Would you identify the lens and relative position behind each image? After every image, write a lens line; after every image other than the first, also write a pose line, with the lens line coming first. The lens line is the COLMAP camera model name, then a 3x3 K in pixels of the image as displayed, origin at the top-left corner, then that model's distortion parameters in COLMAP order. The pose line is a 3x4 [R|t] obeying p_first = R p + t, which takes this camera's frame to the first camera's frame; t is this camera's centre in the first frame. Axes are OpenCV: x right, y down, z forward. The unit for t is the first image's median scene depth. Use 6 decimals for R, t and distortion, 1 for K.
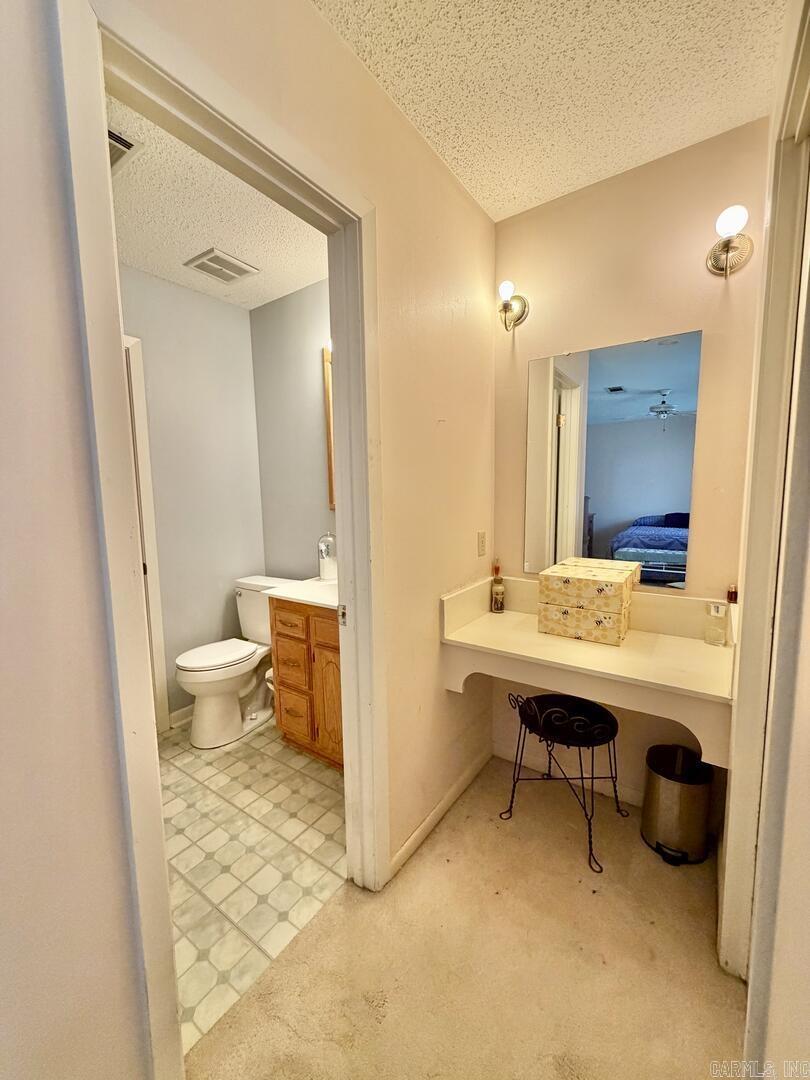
lens RADIAL K [[432.3, 0, 400.1], [0, 432.3, 544.6], [0, 0, 1]] dist [-0.001654, 0.000513]
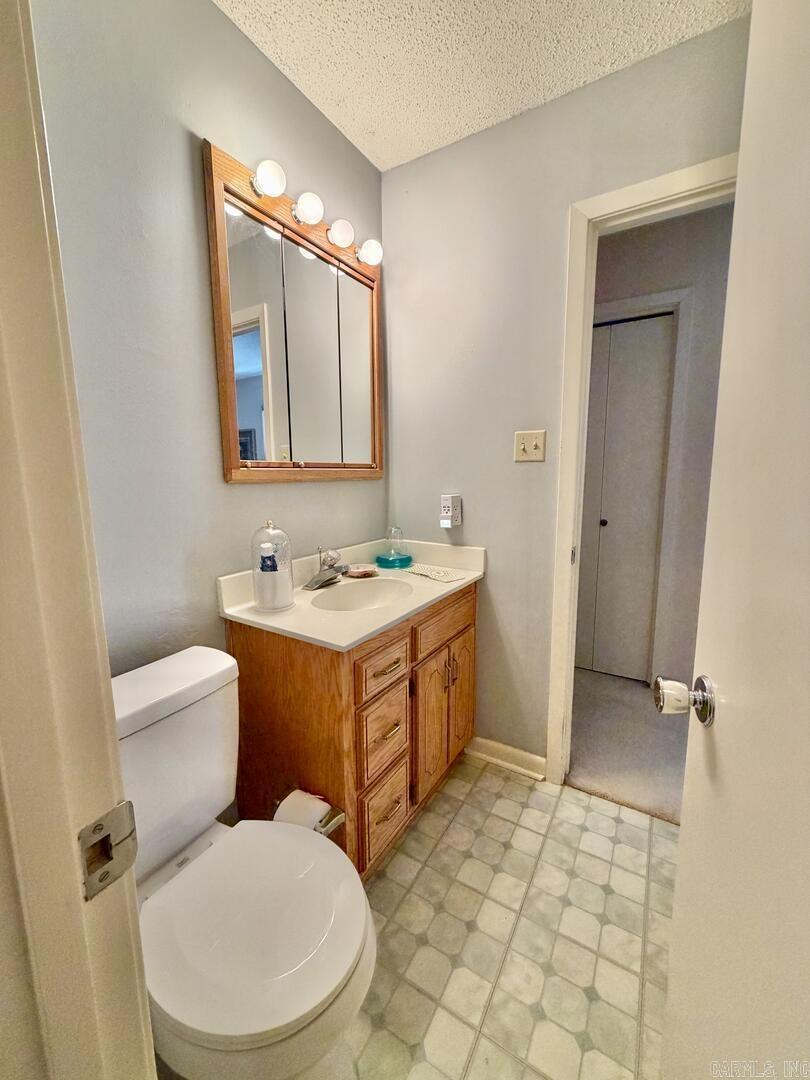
lens RADIAL K [[432.3, 0, 409.9], [0, 432.3, 538.4], [0, 0, 1]] dist [-0.001654, 0.000513]
pose [[-0.073548, -0.131250, 0.988617, -0.774366], [0.130537, 0.981507, 0.140017, -0.065515], [-0.988712, 0.139349, -0.055055, 0.919994]]
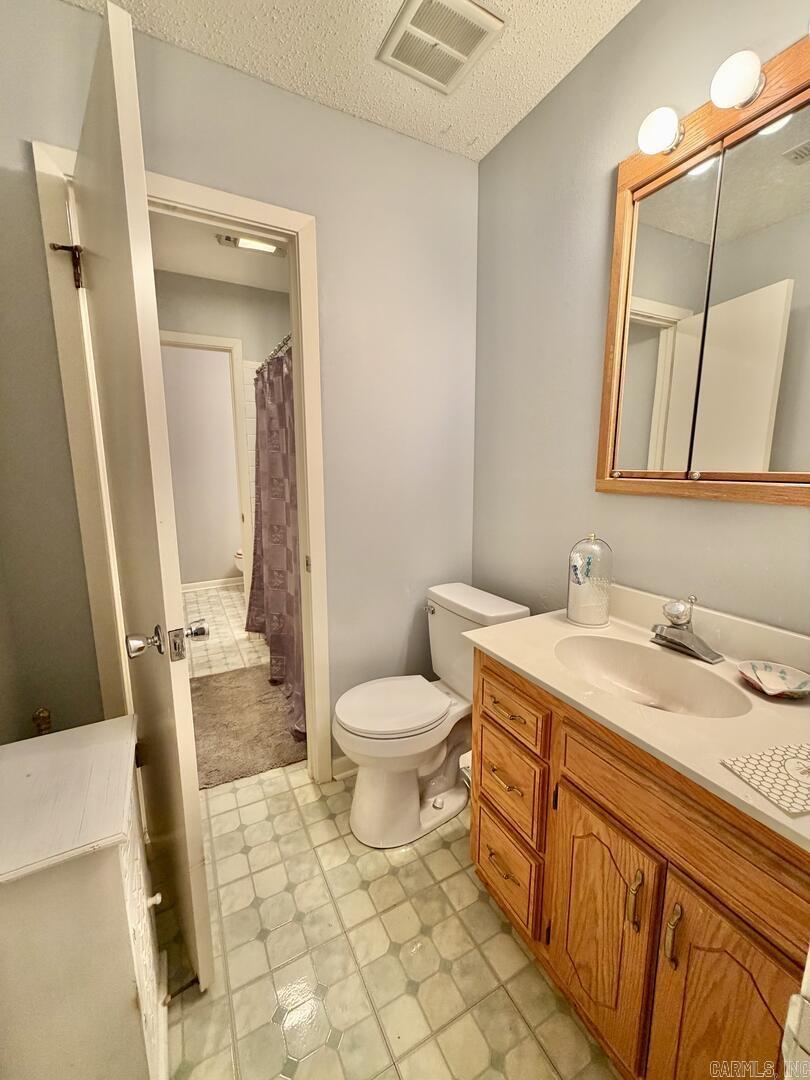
lens RADIAL K [[432.3, 0, 412.8], [0, 432.3, 539.6], [0, 0, 1]] dist [-0.001654, 0.000513]
pose [[0.901652, 0.091157, -0.422746, -0.149733], [-0.065555, 0.995046, 0.074743, -0.050346], [0.427465, -0.039679, 0.903161, 0.458924]]
